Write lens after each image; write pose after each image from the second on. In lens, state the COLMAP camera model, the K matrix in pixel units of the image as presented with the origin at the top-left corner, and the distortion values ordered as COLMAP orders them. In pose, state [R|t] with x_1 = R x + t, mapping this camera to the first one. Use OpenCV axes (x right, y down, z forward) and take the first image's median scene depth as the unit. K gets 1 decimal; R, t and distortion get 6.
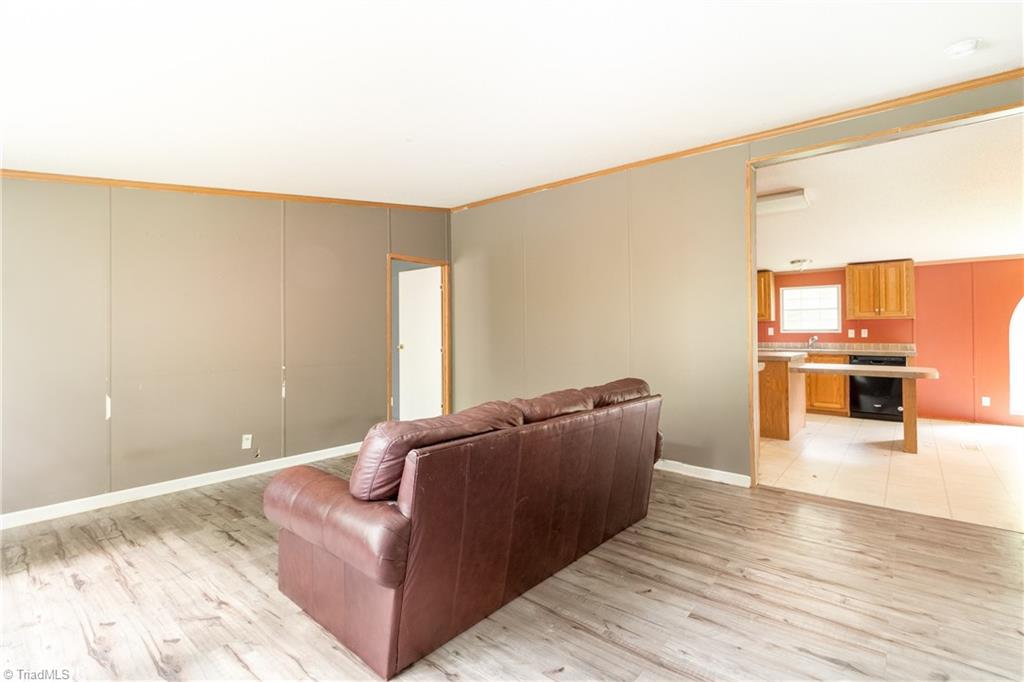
lens RADIAL K [[482.1, 0, 514.1], [0, 482.1, 334.8], [0, 0, 1]] dist [0.005656, 0.001906]
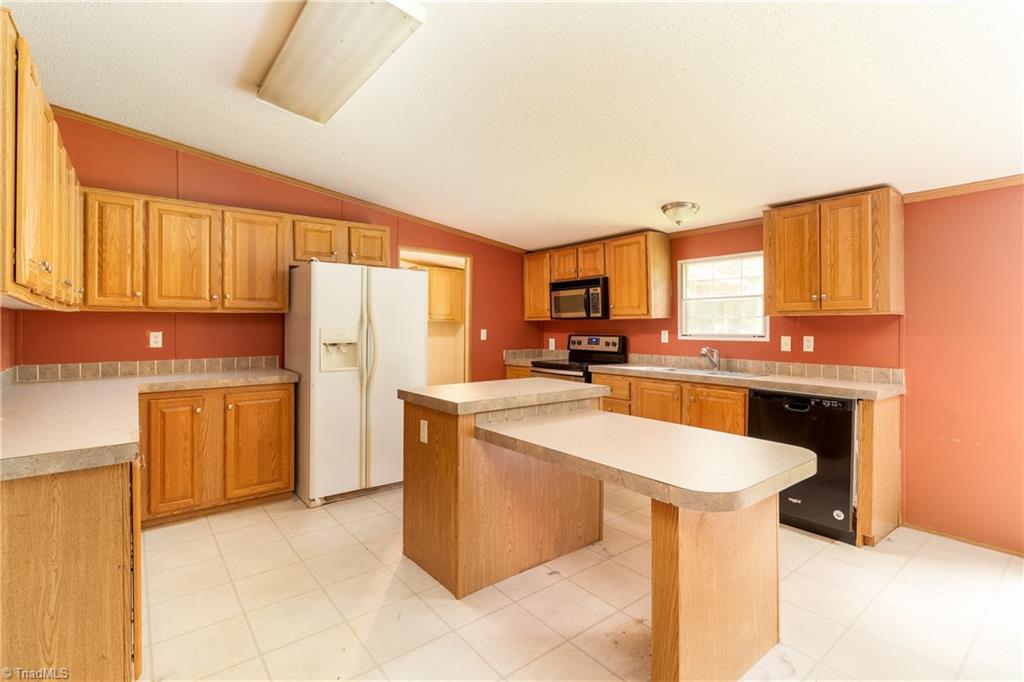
lens RADIAL K [[482.1, 0, 524.1], [0, 482.1, 331.5], [0, 0, 1]] dist [0.005656, 0.001906]
pose [[0.978640, 0.008966, -0.205386, 0.528022], [-0.008422, 0.999958, 0.003526, -0.015058], [0.205409, -0.001721, 0.978675, 0.436479]]
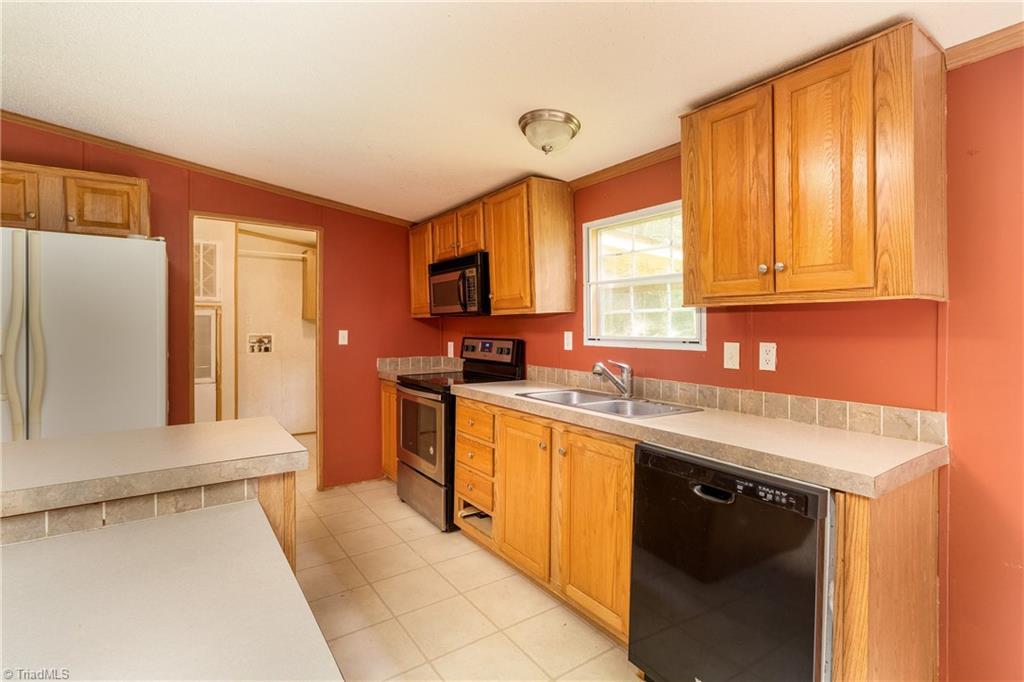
lens RADIAL K [[482.1, 0, 526.2], [0, 482.1, 331.1], [0, 0, 1]] dist [0.005656, 0.001906]
pose [[0.963449, 0.006750, -0.267806, 0.653731], [-0.005070, 0.999963, 0.006967, -0.018855], [0.267843, -0.005355, 0.963448, 0.681064]]
